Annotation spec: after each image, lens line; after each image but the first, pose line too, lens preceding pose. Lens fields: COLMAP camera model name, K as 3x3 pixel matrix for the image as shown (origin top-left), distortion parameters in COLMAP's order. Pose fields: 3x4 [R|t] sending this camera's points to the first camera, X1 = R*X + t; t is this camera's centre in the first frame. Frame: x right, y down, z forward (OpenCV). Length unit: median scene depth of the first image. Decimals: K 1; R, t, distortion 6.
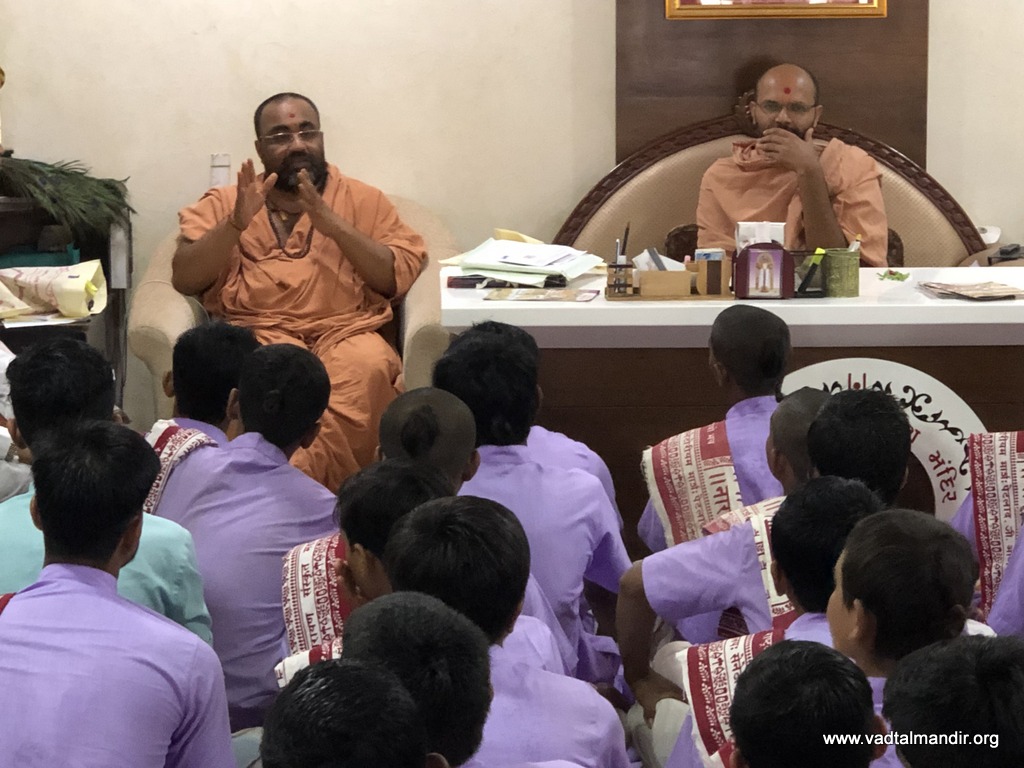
lens RADIAL K [[3008.3, 0, 351.6], [0, 3008.3, 385.0], [0, 0, 1]] dist [0.713981, -7.976236]
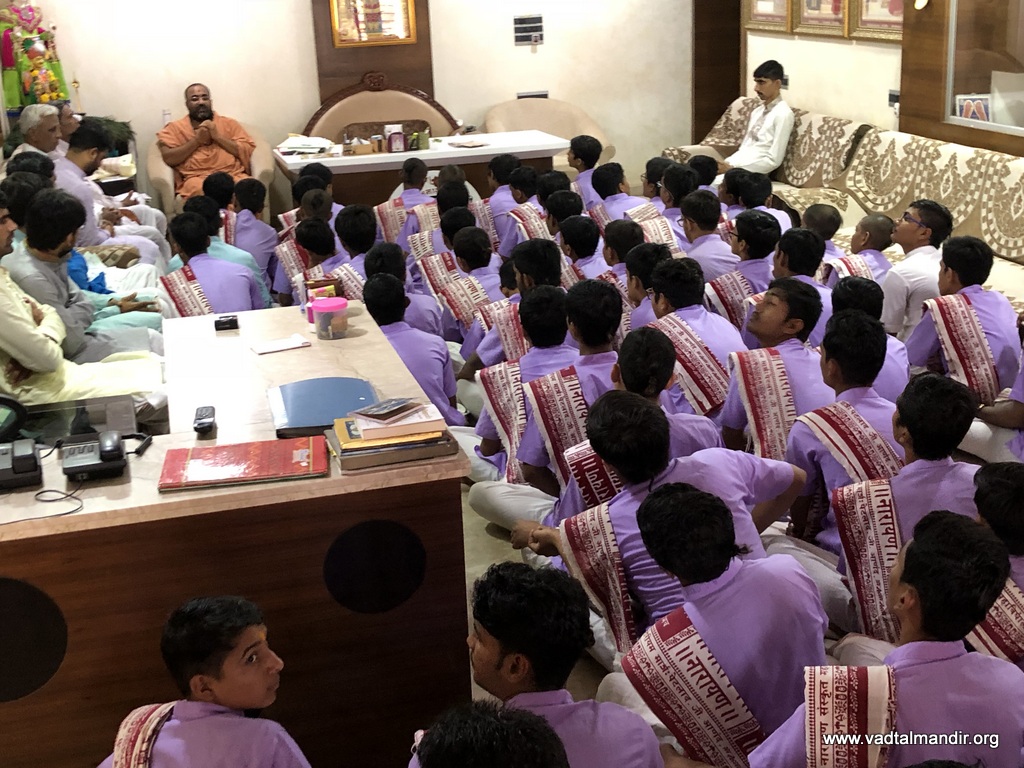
lens RADIAL K [[1367.7, 0, 512.0], [0, 1367.7, 384.0], [0, 0, 1]] dist [0.142986, -0.592148]
pose [[0.956841, -0.116488, 0.266243, -0.110122], [0.077913, 0.985436, 0.151145, -0.000447], [-0.279972, -0.123878, 0.951982, -0.237907]]
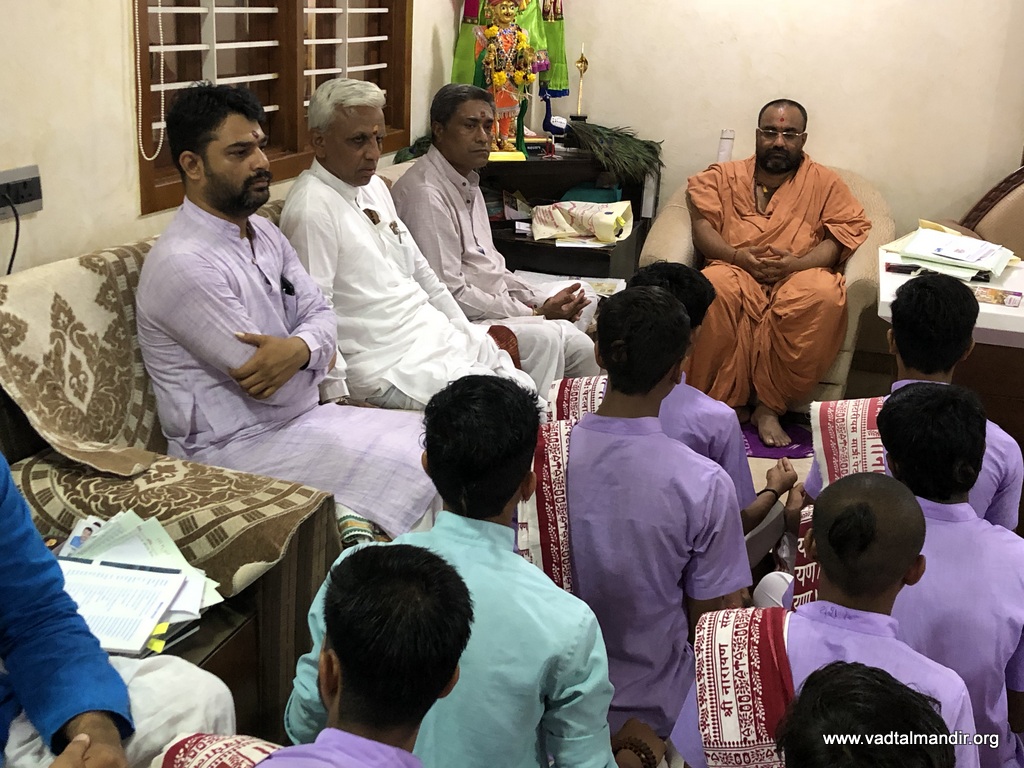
lens RADIAL K [[1232.8, 0, 525.3], [0, 1232.8, 353.2], [0, 0, 1]] dist [0.186794, -0.525851]
pose [[0.970978, 0.127473, -0.202370, -0.004547], [-0.099647, 0.984807, 0.142218, -0.049650], [0.217424, -0.117924, 0.968928, 0.424100]]
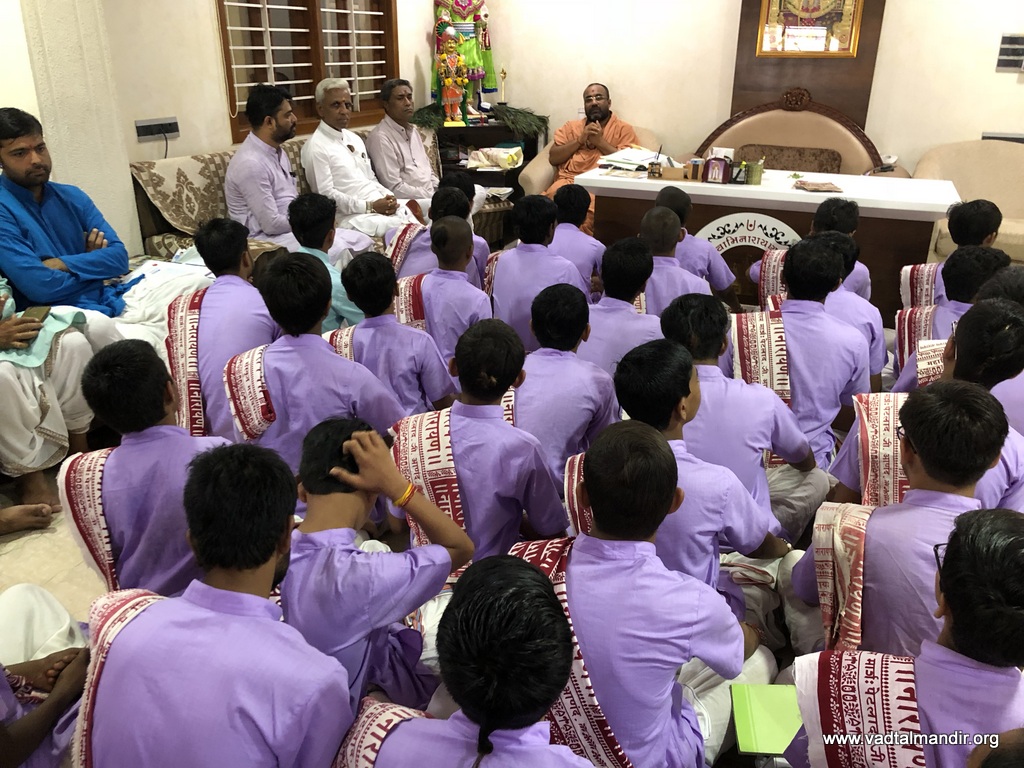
lens RADIAL K [[826.7, 0, 512.0], [0, 826.7, 384.0], [0, 0, 1]] dist [0.024156, -0.005055]
pose [[0.929071, 0.159487, -0.333752, 0.190800], [-0.073907, 0.964118, 0.254977, -0.025711], [0.362442, -0.212225, 0.907522, 0.293264]]
